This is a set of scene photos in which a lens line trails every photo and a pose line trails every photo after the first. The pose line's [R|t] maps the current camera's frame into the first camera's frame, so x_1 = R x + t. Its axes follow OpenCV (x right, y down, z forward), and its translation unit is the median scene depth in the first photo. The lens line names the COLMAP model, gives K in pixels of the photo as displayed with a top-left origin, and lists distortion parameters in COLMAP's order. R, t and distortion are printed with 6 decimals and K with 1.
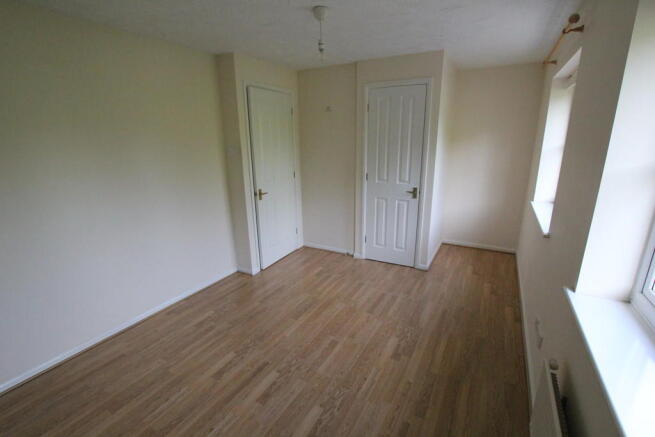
lens RADIAL K [[306.2, 0, 327.5], [0, 306.2, 218.5], [0, 0, 1]] dist [-0.032087, 0.000457]
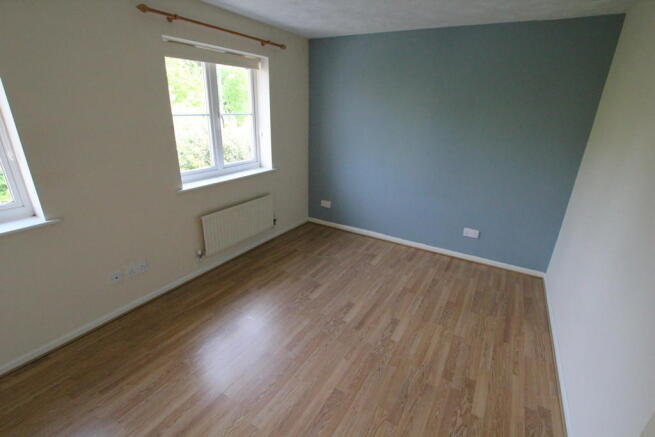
lens RADIAL K [[306.2, 0, 327.5], [0, 306.2, 218.5], [0, 0, 1]] dist [-0.032087, 0.000457]
pose [[-0.999317, -0.028747, 0.023209, -0.105722], [-0.010255, 0.819304, 0.573267, -0.437872], [-0.035495, 0.572638, -0.819040, 1.593052]]
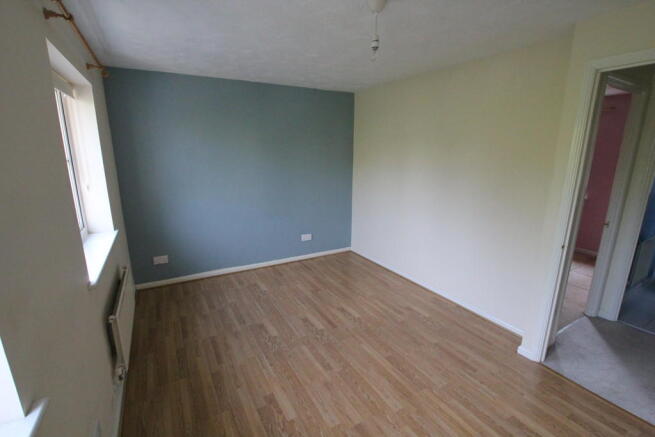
lens RADIAL K [[306.2, 0, 327.5], [0, 306.2, 218.5], [0, 0, 1]] dist [-0.032087, 0.000457]
pose [[-0.526487, 0.196814, -0.827089, 0.750155], [-0.216913, 0.909544, 0.354512, -0.366219], [0.822046, 0.366052, -0.436172, 1.309363]]
